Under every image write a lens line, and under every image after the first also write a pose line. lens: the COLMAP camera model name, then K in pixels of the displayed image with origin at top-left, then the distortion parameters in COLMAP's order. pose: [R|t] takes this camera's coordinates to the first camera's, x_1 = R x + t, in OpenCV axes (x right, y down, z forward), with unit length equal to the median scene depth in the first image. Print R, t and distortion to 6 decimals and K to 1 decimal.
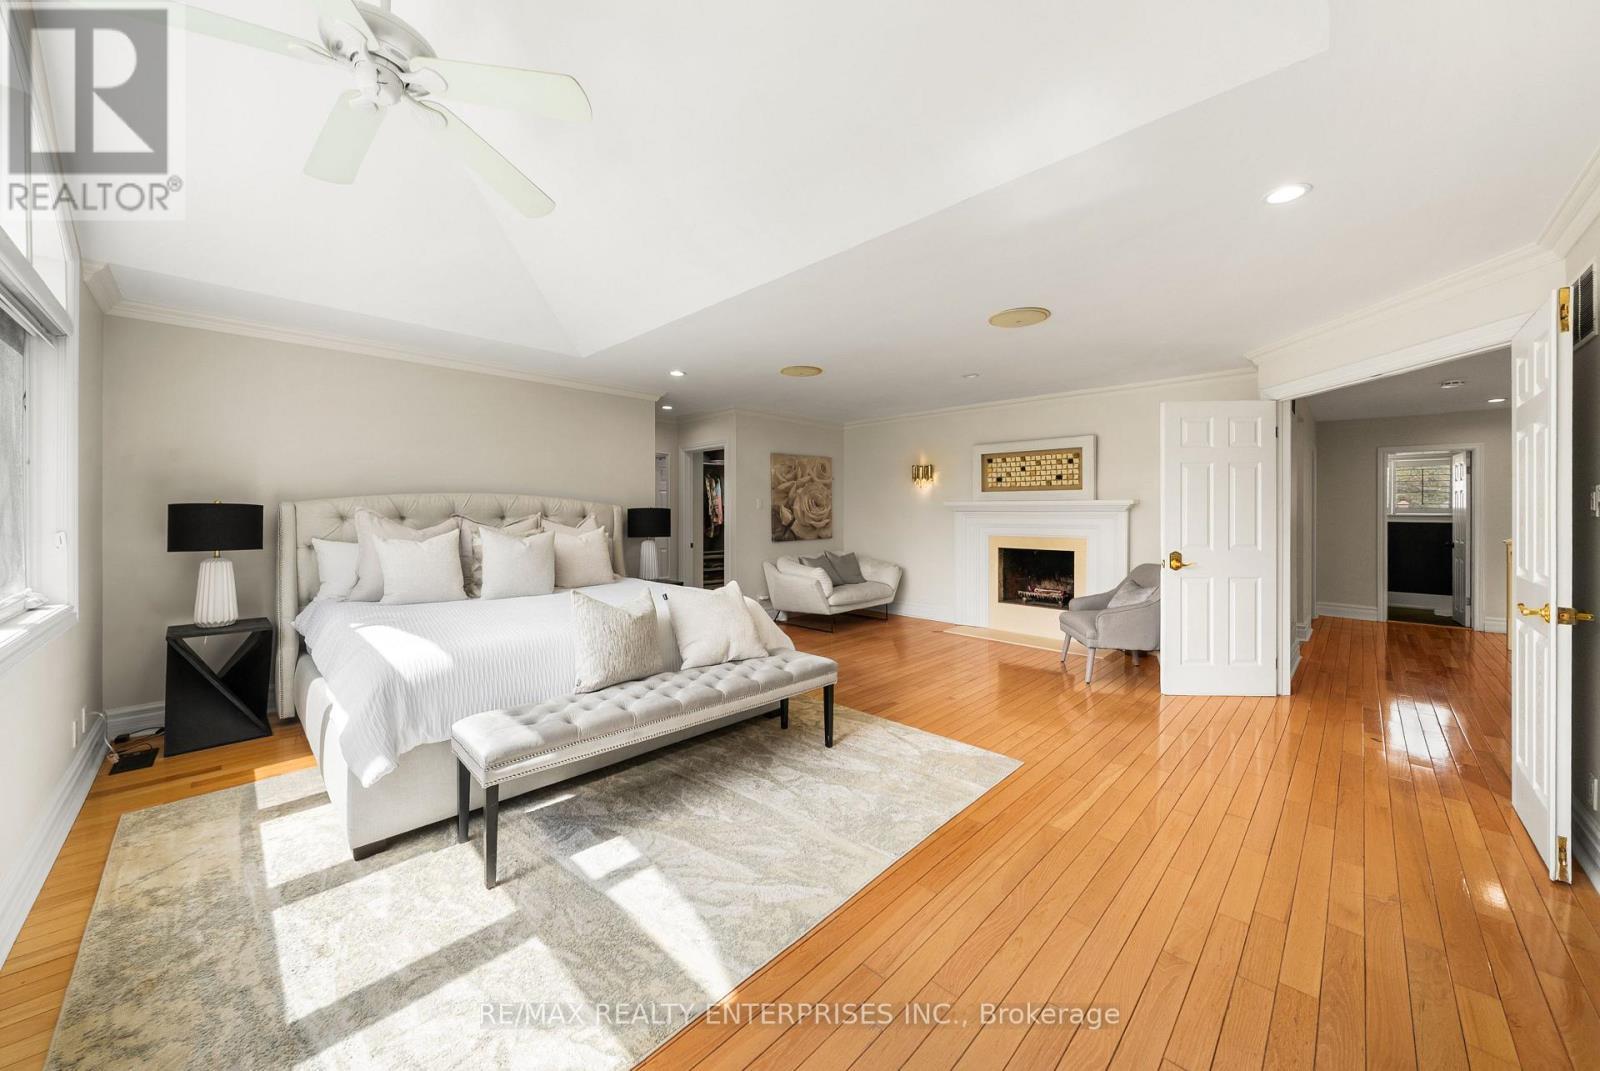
lens RADIAL K [[565.4, 0, 815.2], [0, 565.4, 529.6], [0, 0, 1]] dist [-0.000241, -0.000042]
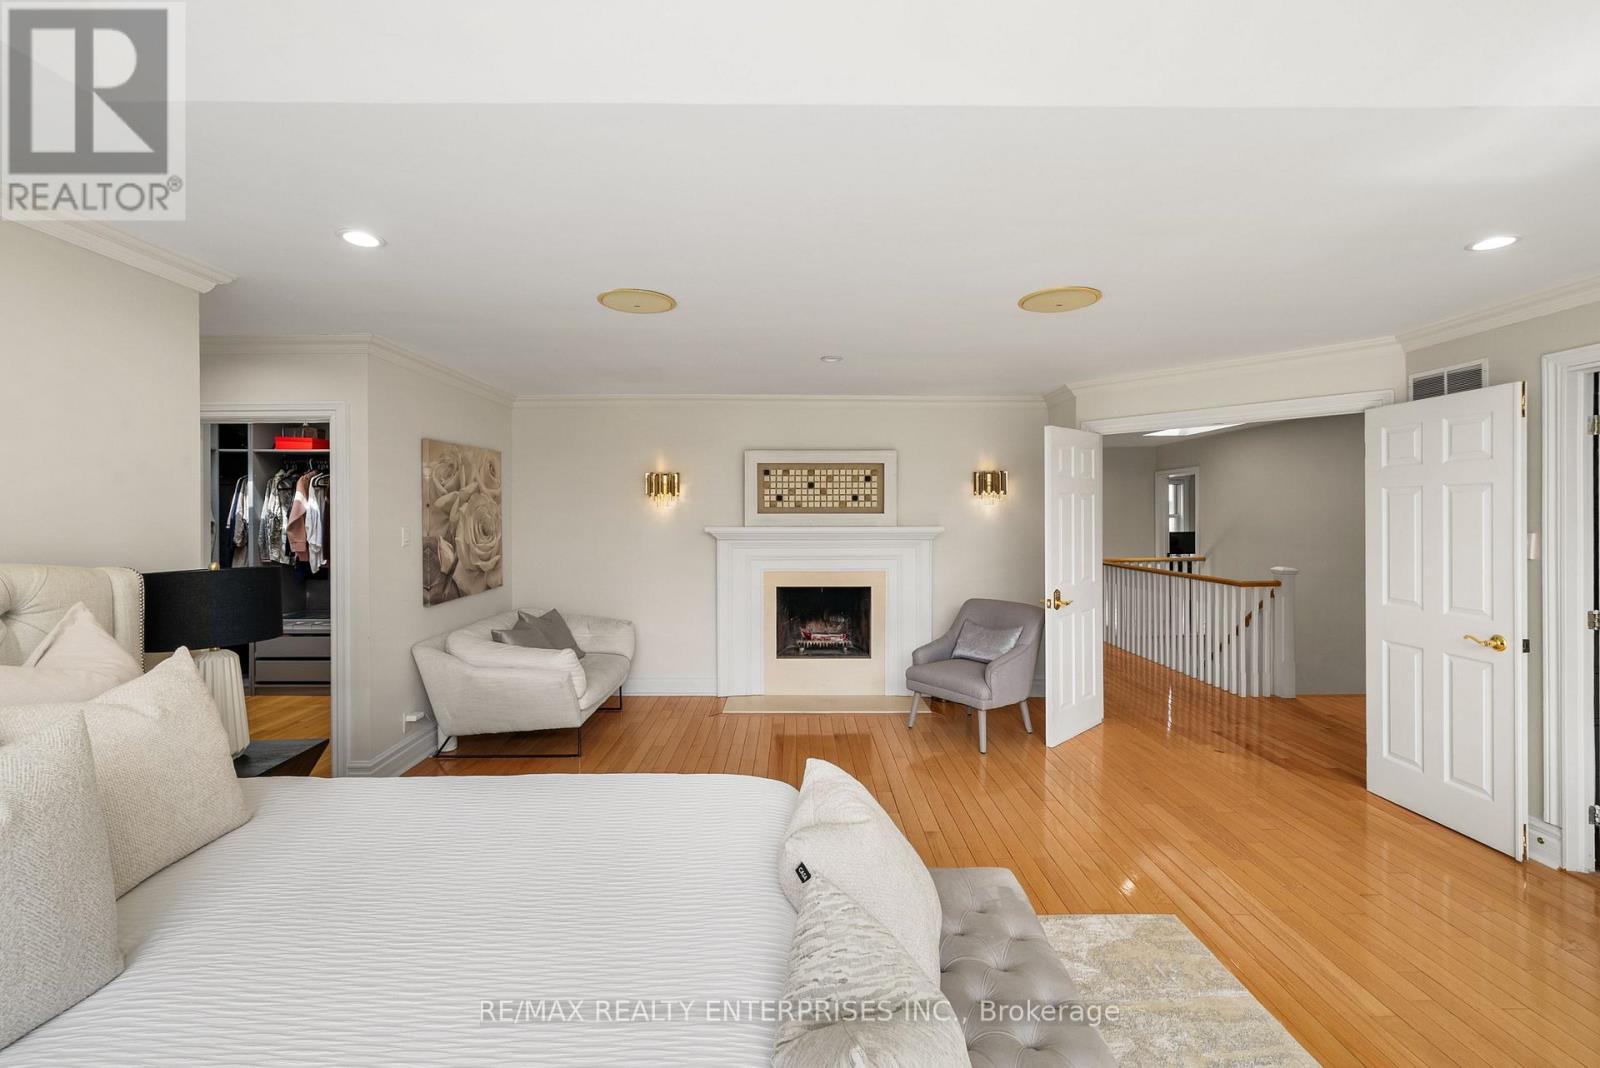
lens RADIAL K [[656.0, 0, 800.0], [0, 656.0, 534.0], [0, 0, 1]] dist [-0.001401, -0.000195]
pose [[0.725320, -0.022887, 0.688032, -0.266075], [0.023870, 0.999682, 0.008091, -0.046977], [-0.687998, 0.010555, 0.725636, 0.345119]]
